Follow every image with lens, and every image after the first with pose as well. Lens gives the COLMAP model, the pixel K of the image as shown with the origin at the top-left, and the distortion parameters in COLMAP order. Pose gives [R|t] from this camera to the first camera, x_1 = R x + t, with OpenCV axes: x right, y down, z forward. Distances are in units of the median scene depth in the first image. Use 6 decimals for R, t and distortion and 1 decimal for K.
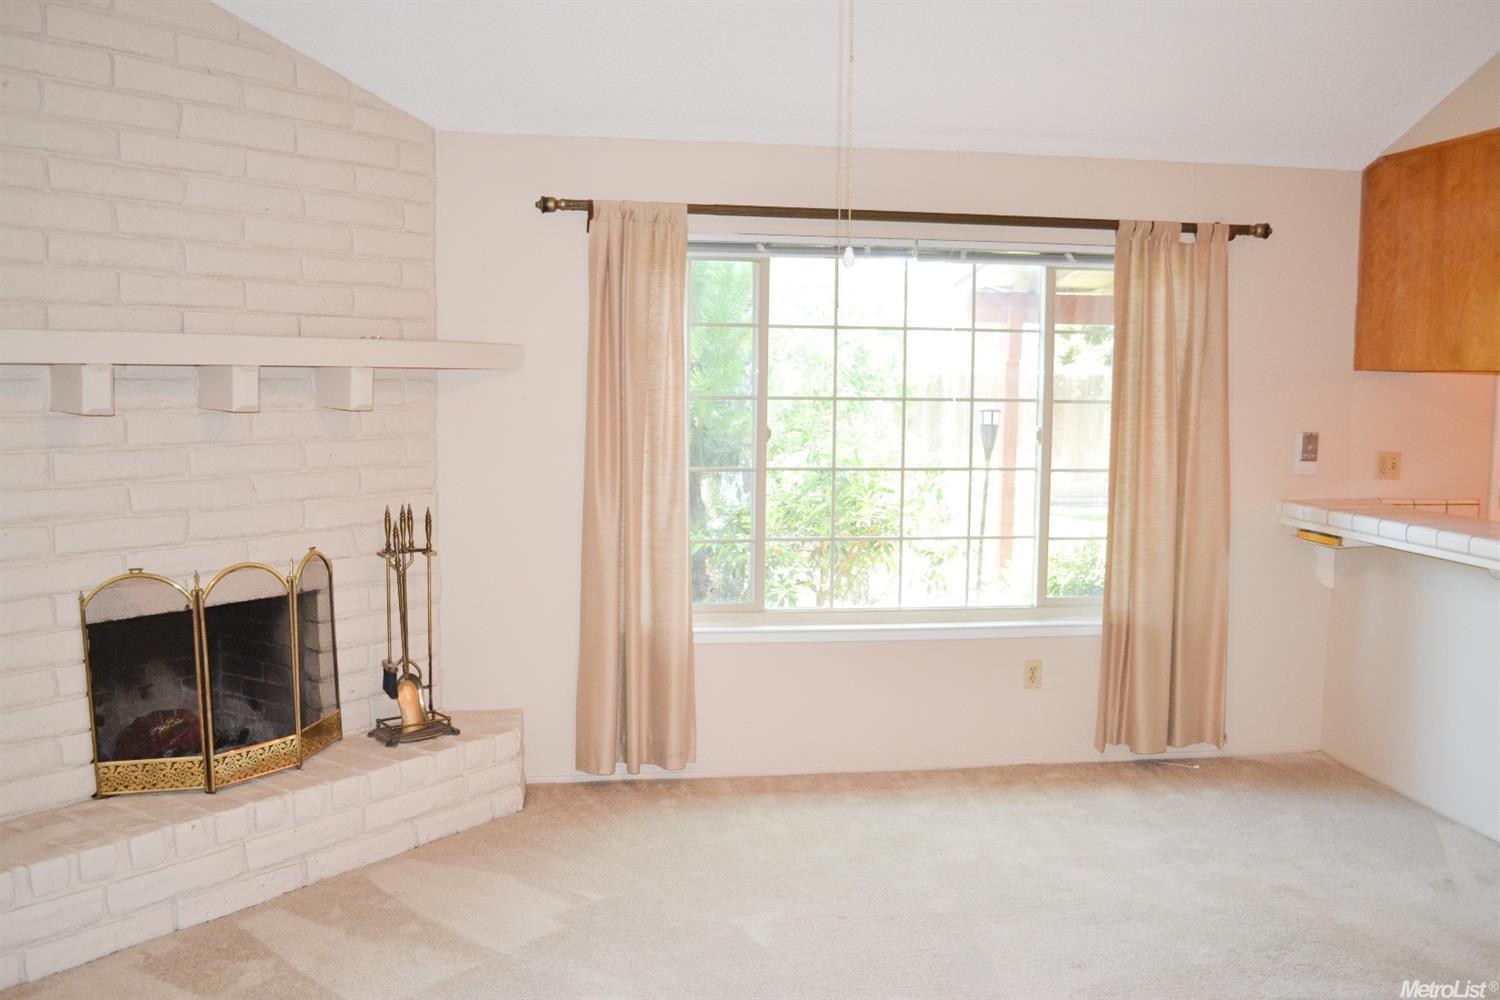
lens RADIAL K [[1260.5, 0, 750.0], [0, 1260.5, 500.0], [0, 0, 1]] dist [-0.073902, 0.001179]
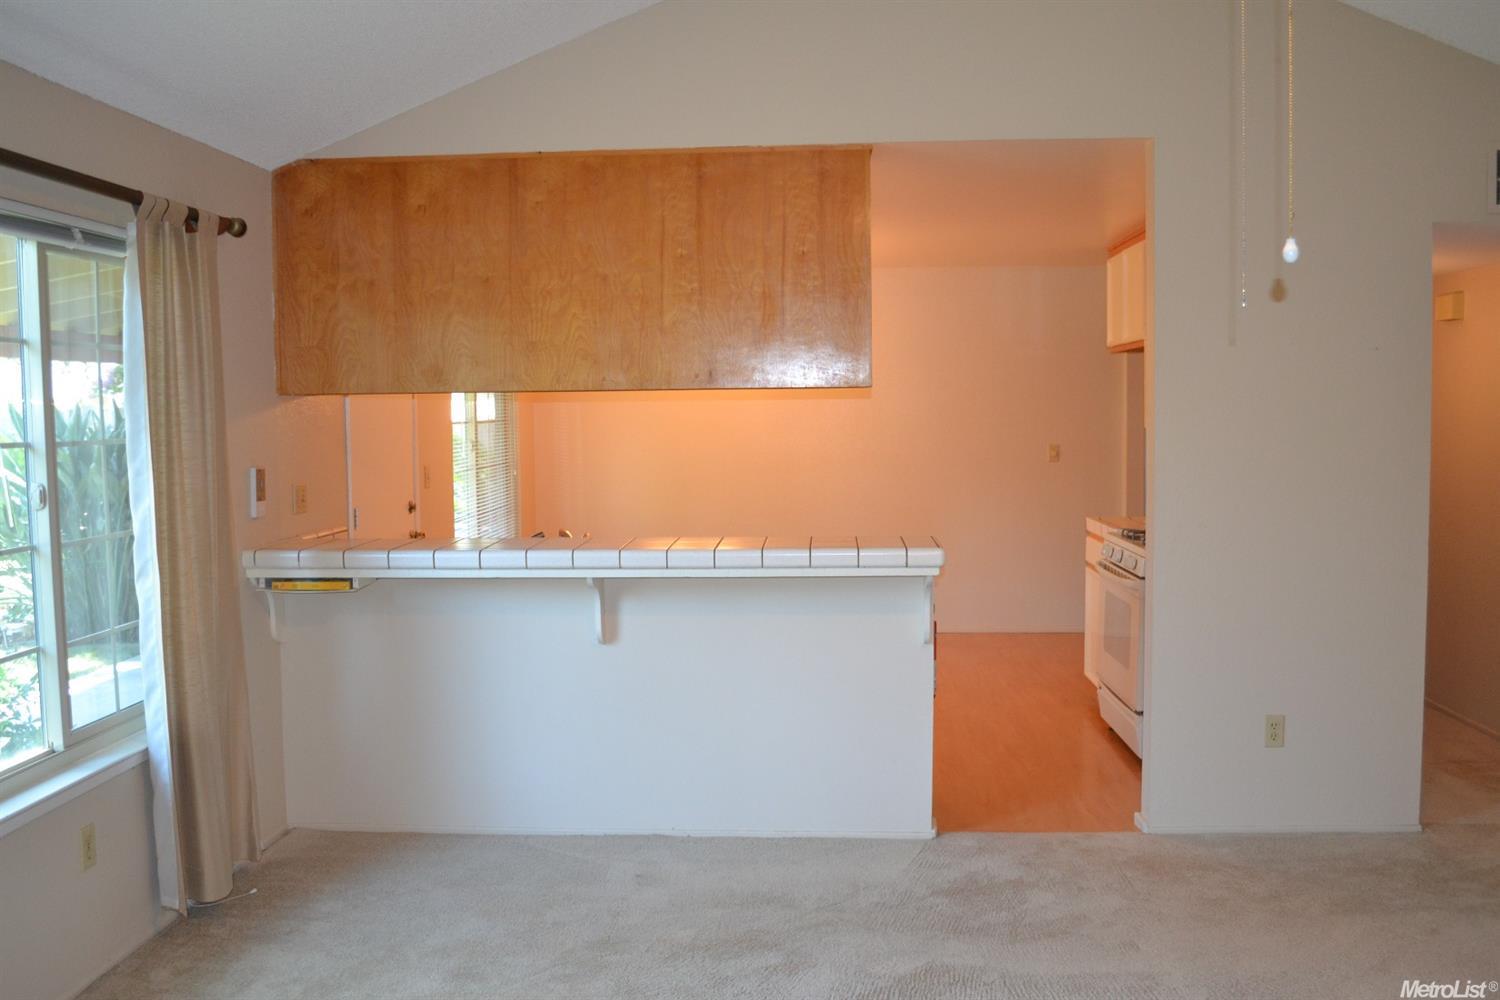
lens RADIAL K [[1260.5, 0, 750.0], [0, 1260.5, 500.0], [0, 0, 1]] dist [-0.073902, 0.001179]
pose [[0.213150, -0.085383, 0.973281, -0.351831], [0.110102, 0.991928, 0.062906, -0.053906], [-0.970796, 0.093751, 0.220831, 0.529809]]
